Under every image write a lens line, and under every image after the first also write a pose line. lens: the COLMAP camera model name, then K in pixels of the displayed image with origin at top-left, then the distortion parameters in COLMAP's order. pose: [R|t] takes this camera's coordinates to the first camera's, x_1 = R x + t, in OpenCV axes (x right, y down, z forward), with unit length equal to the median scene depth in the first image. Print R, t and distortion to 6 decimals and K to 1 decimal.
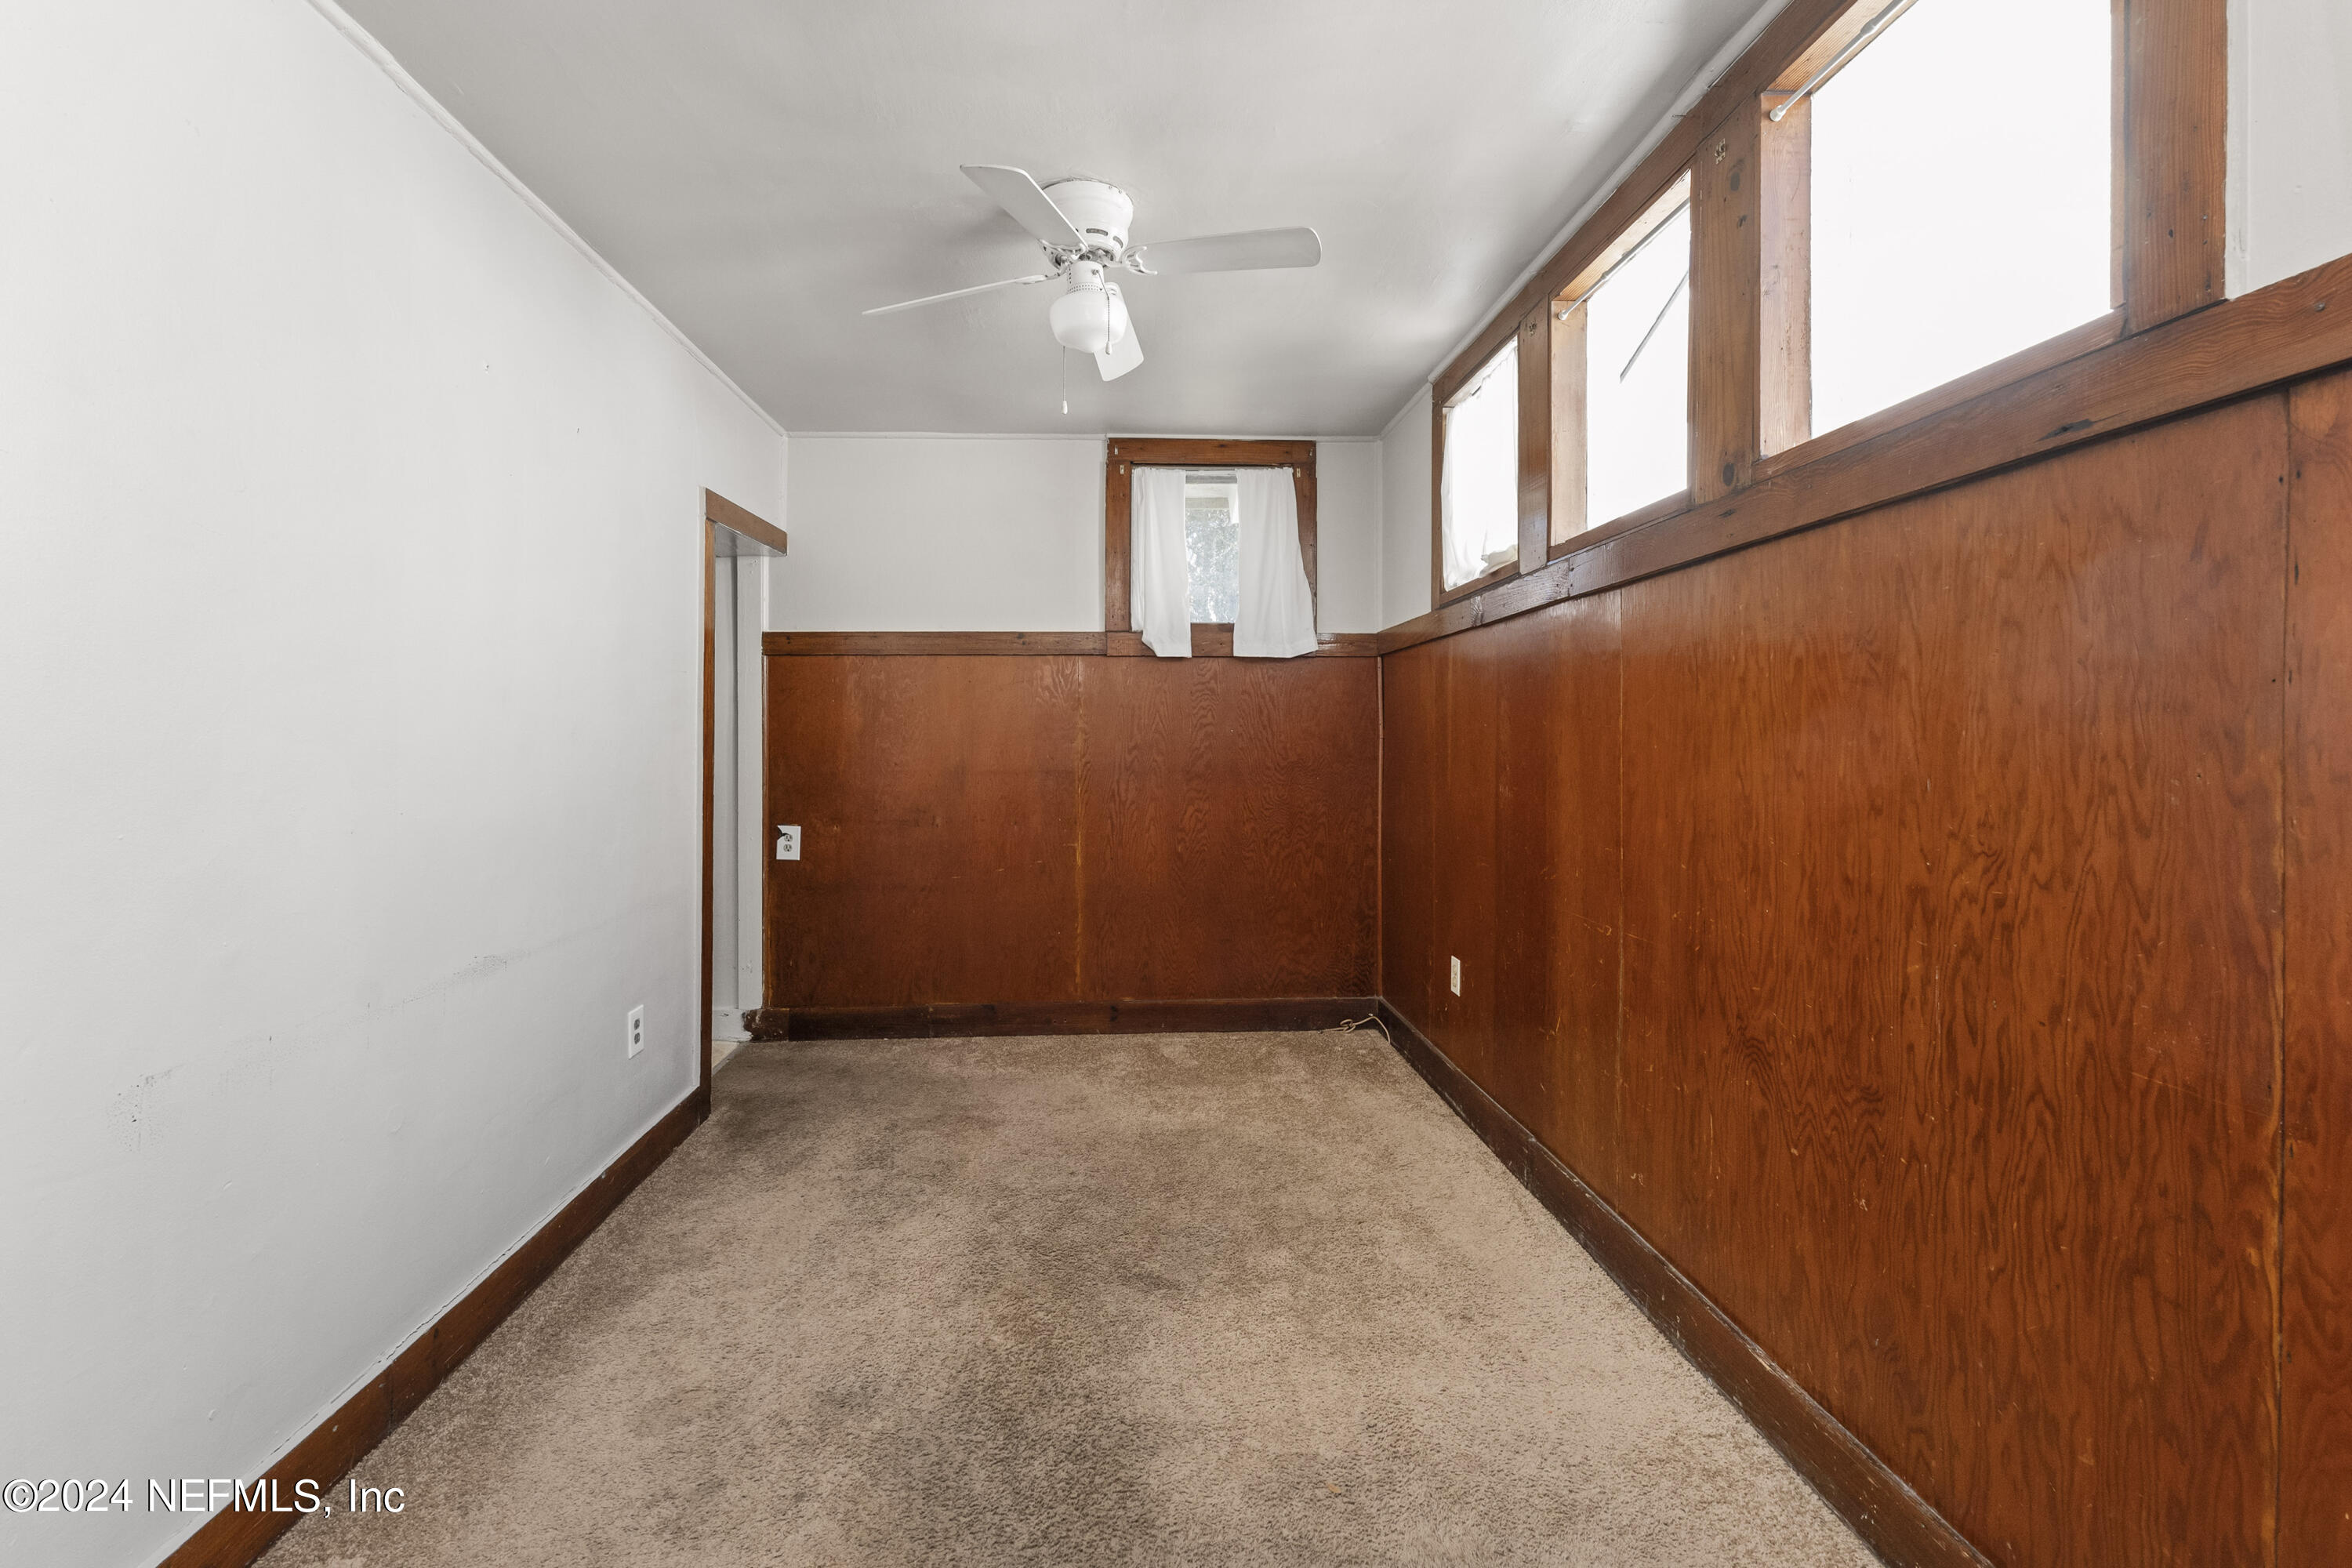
lens RADIAL K [[1011.0, 0, 1165.3], [0, 1011.0, 730.9], [0, 0, 1]] dist [0.002217, 0.000050]
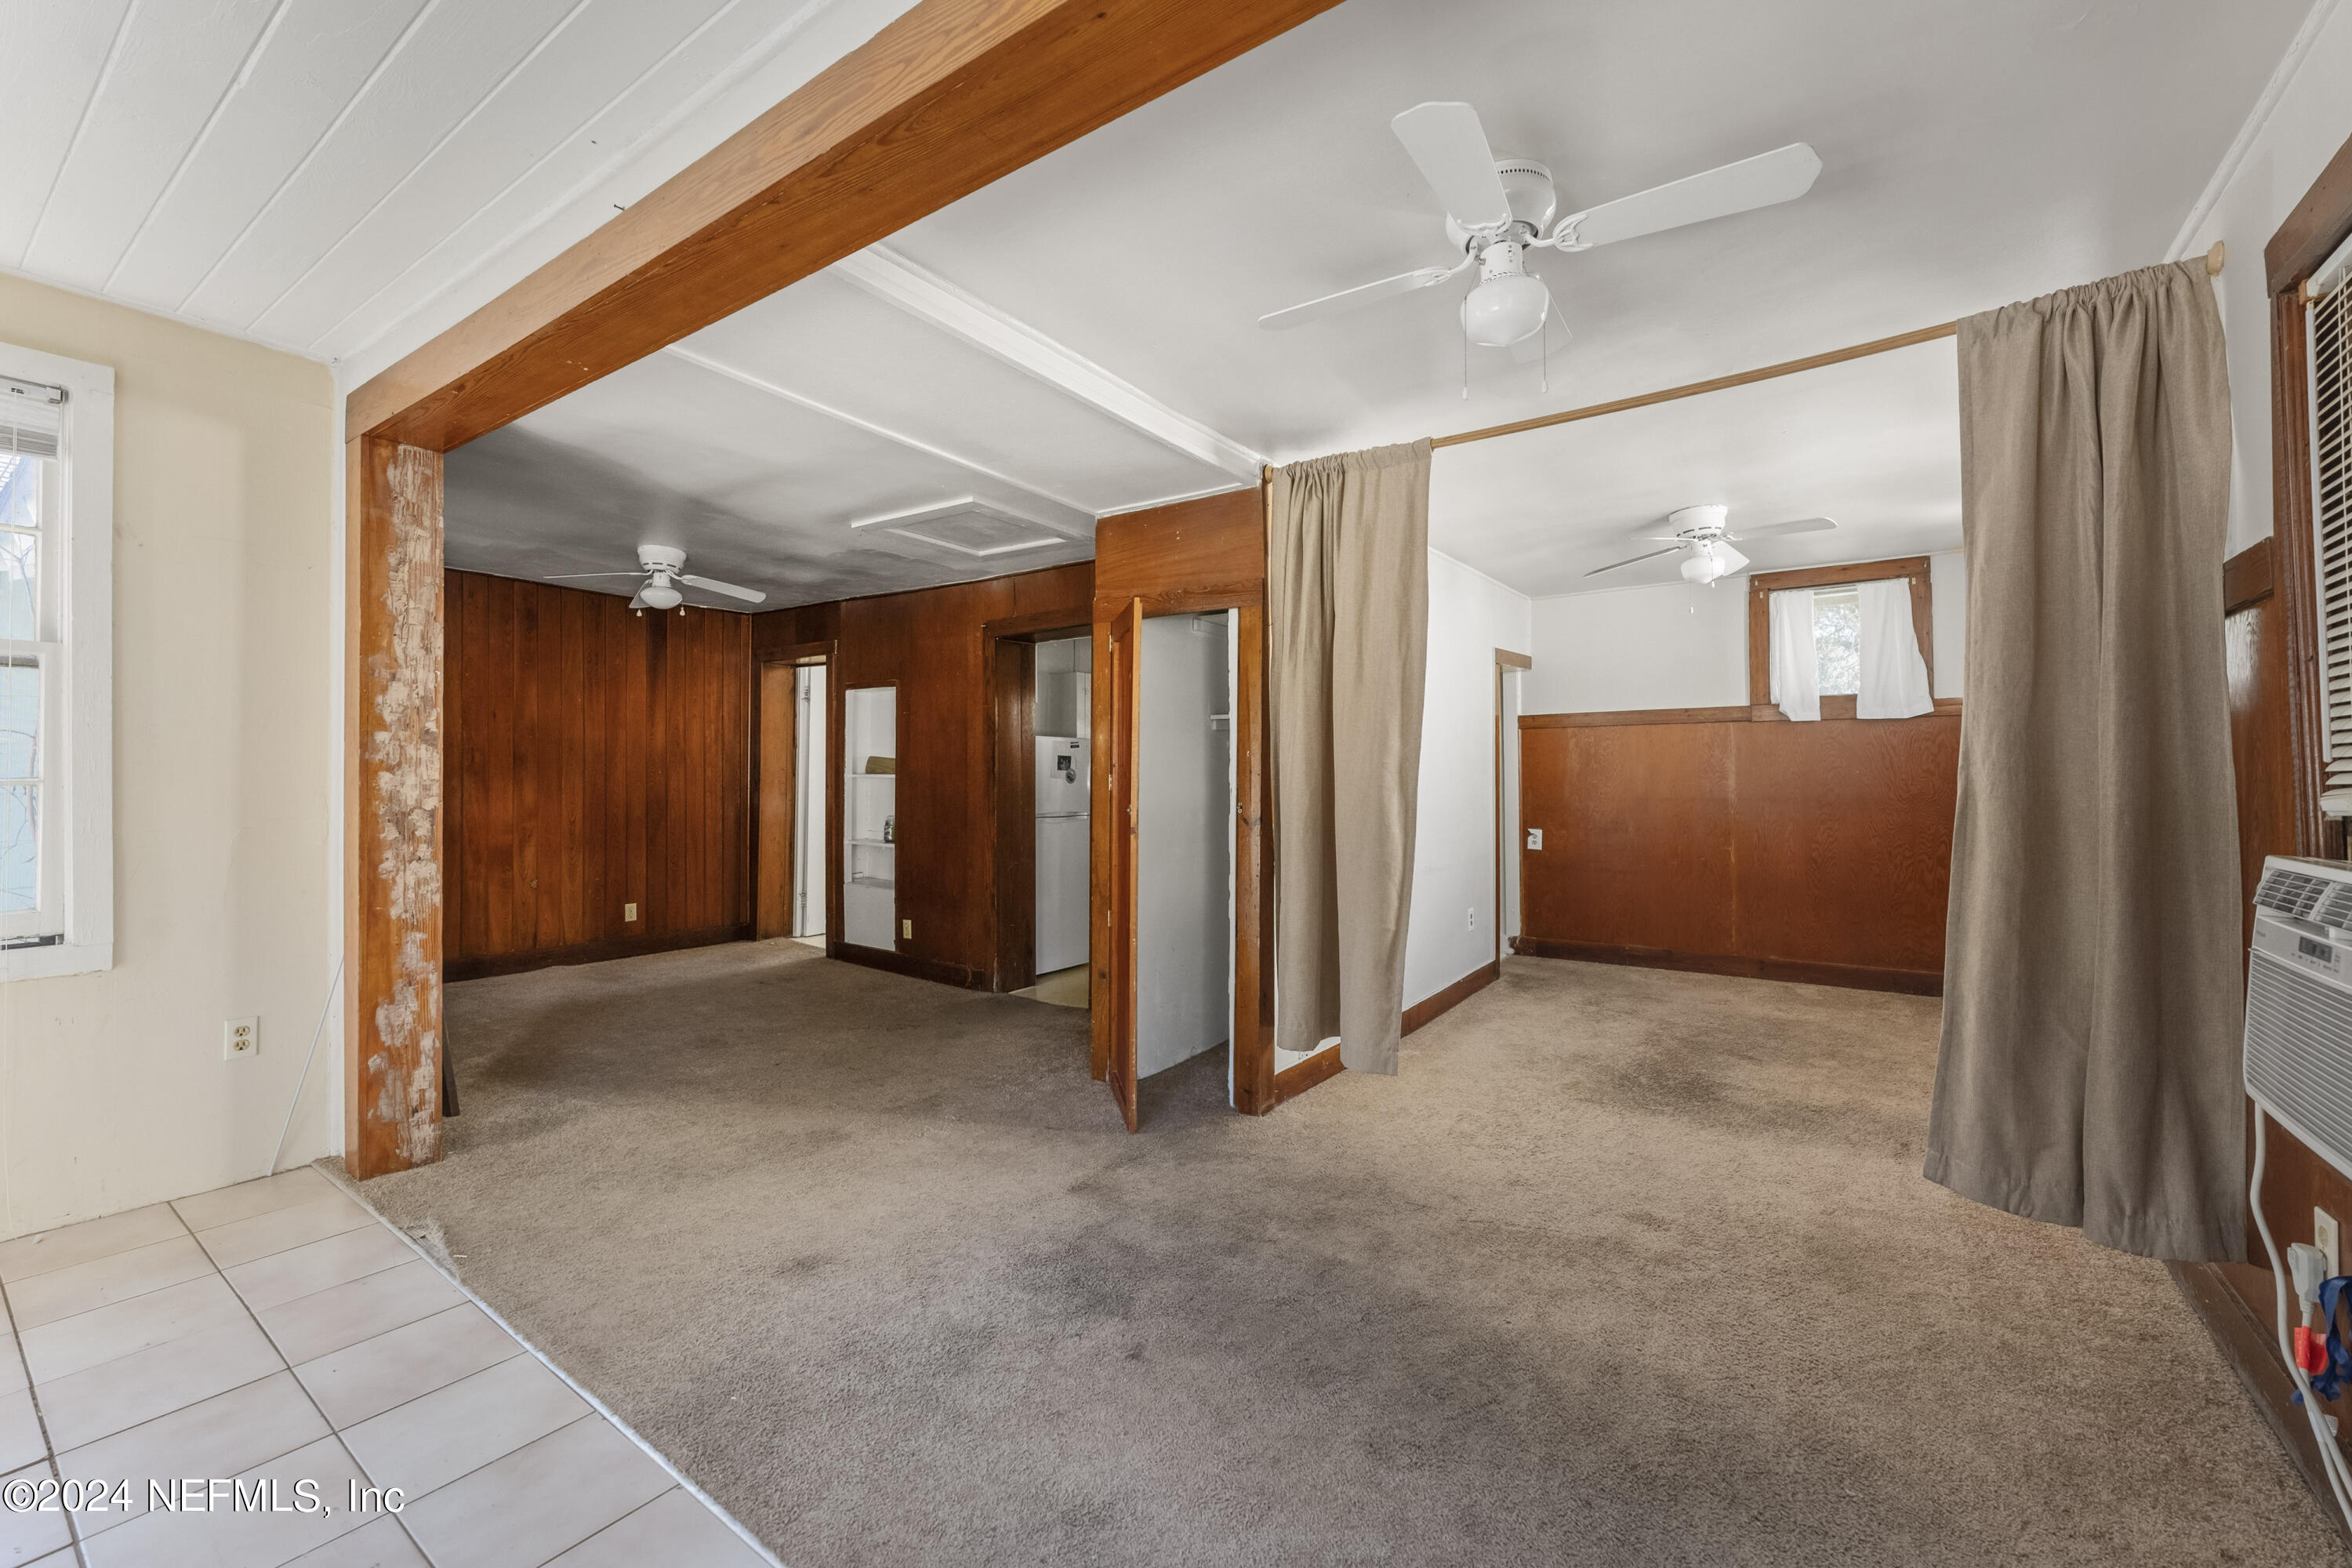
lens RADIAL K [[951.5, 0, 1172.7], [0, 951.5, 759.3], [0, 0, 1]] dist [-0.000702, 0.000010]
pose [[0.777710, -0.013092, -0.628486, 0.158113], [0.007472, 0.999905, -0.011583, -0.009078], [0.628578, 0.004312, 0.777734, -0.618402]]
